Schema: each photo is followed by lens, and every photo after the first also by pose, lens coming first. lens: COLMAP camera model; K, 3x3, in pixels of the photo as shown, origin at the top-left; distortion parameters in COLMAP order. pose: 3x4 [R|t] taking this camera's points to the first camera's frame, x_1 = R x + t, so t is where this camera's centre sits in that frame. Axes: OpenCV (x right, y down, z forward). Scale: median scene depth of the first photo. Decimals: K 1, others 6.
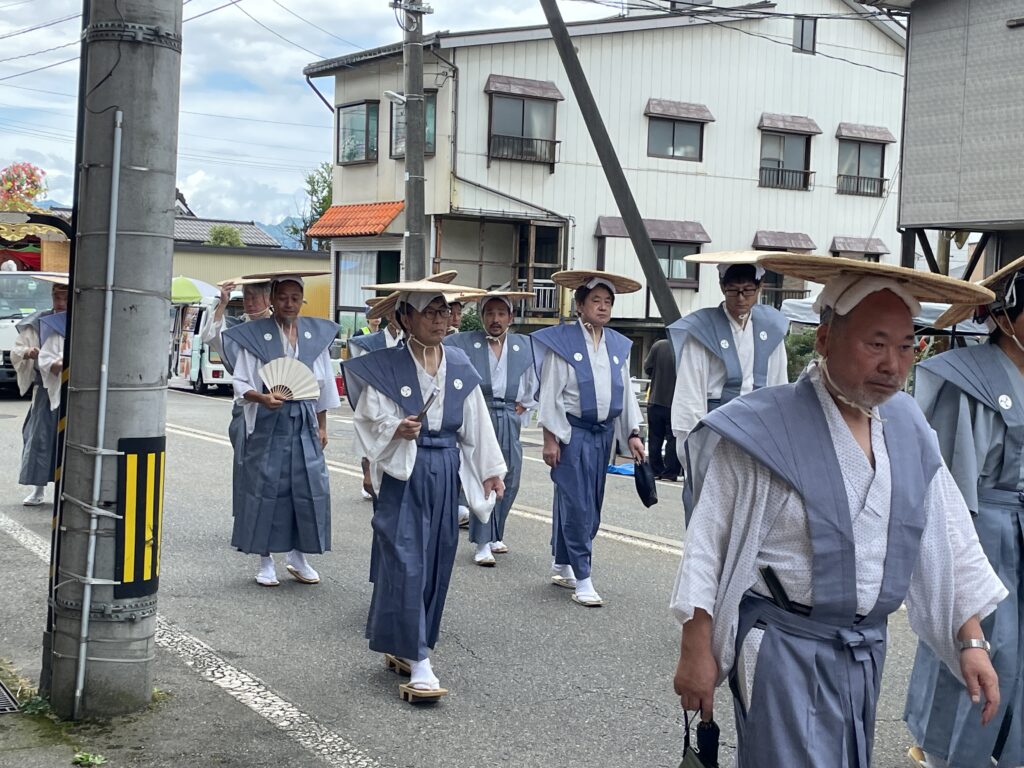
lens RADIAL K [[1526.8, 0, 523.2], [0, 1526.8, 396.4], [0, 0, 1]] dist [0.140475, -0.320661]
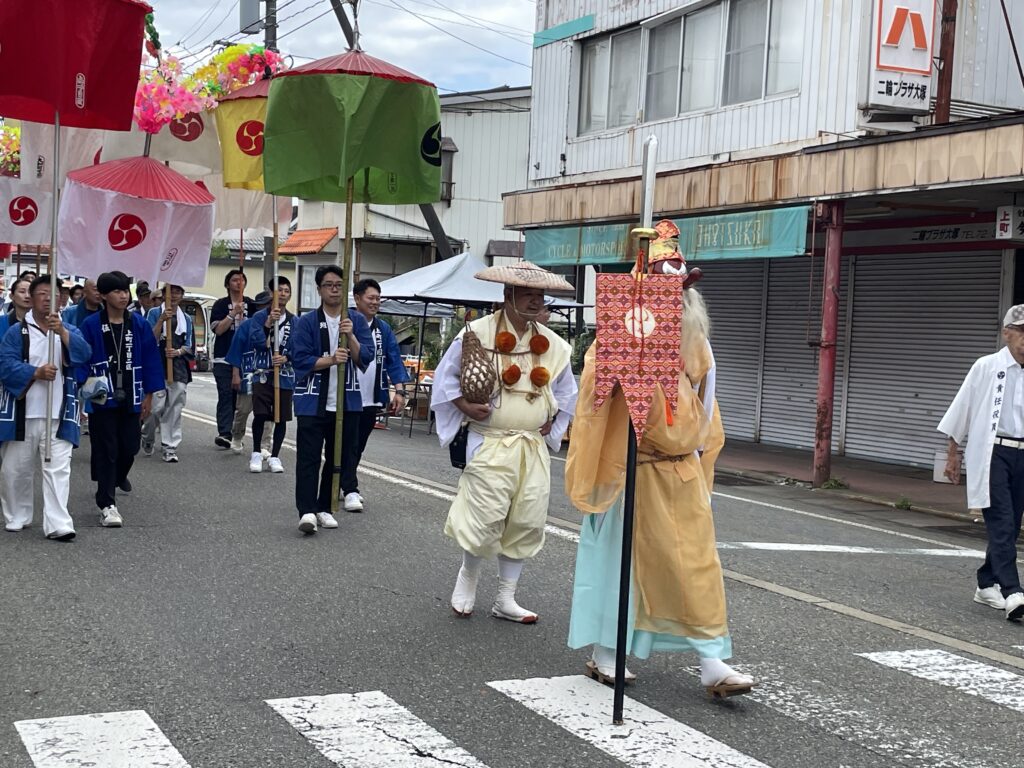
lens RADIAL K [[1540.4, 0, 510.3], [0, 1540.4, 330.2], [0, 0, 1]] dist [0.269778, -0.694871]
pose [[0.993560, 0.013580, -0.112490, 0.226014], [-0.019494, 0.998475, -0.051645, 0.026044], [0.111617, 0.053505, 0.992310, -0.298794]]
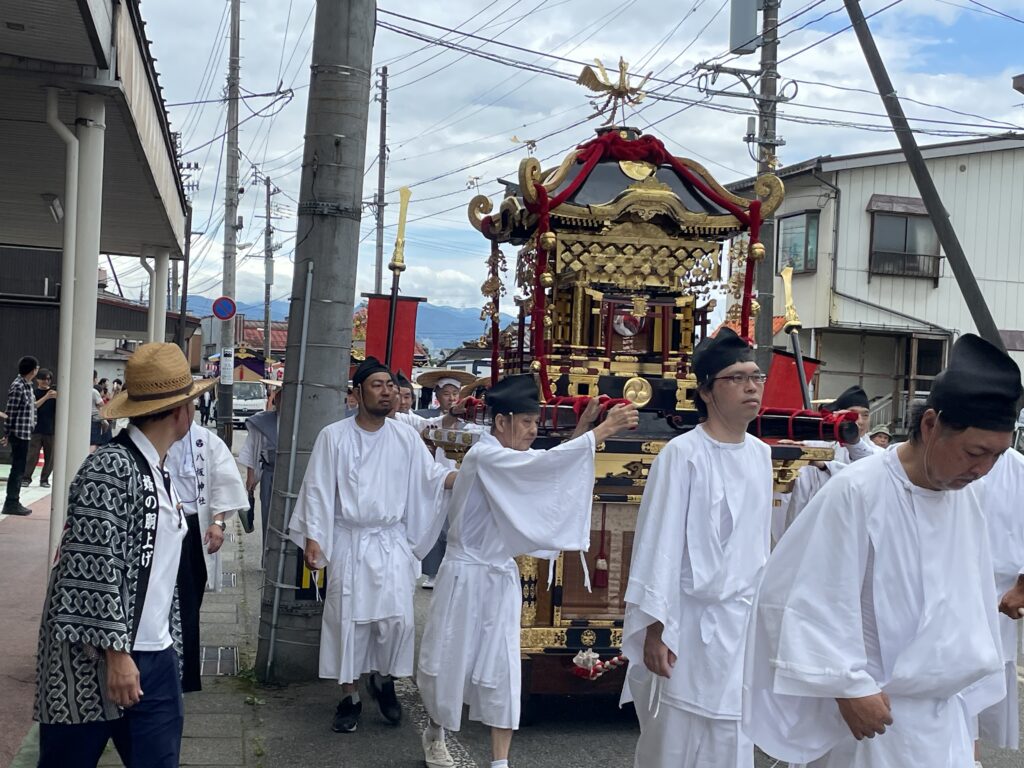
lens RADIAL K [[1526.8, 0, 523.2], [0, 1526.8, 396.4], [0, 0, 1]] dist [0.140475, -0.320661]
pose [[0.956121, 0.012599, -0.292700, 0.058934], [-0.034012, 0.997093, -0.068184, 0.005644], [0.290990, 0.075148, 0.953770, -0.052028]]
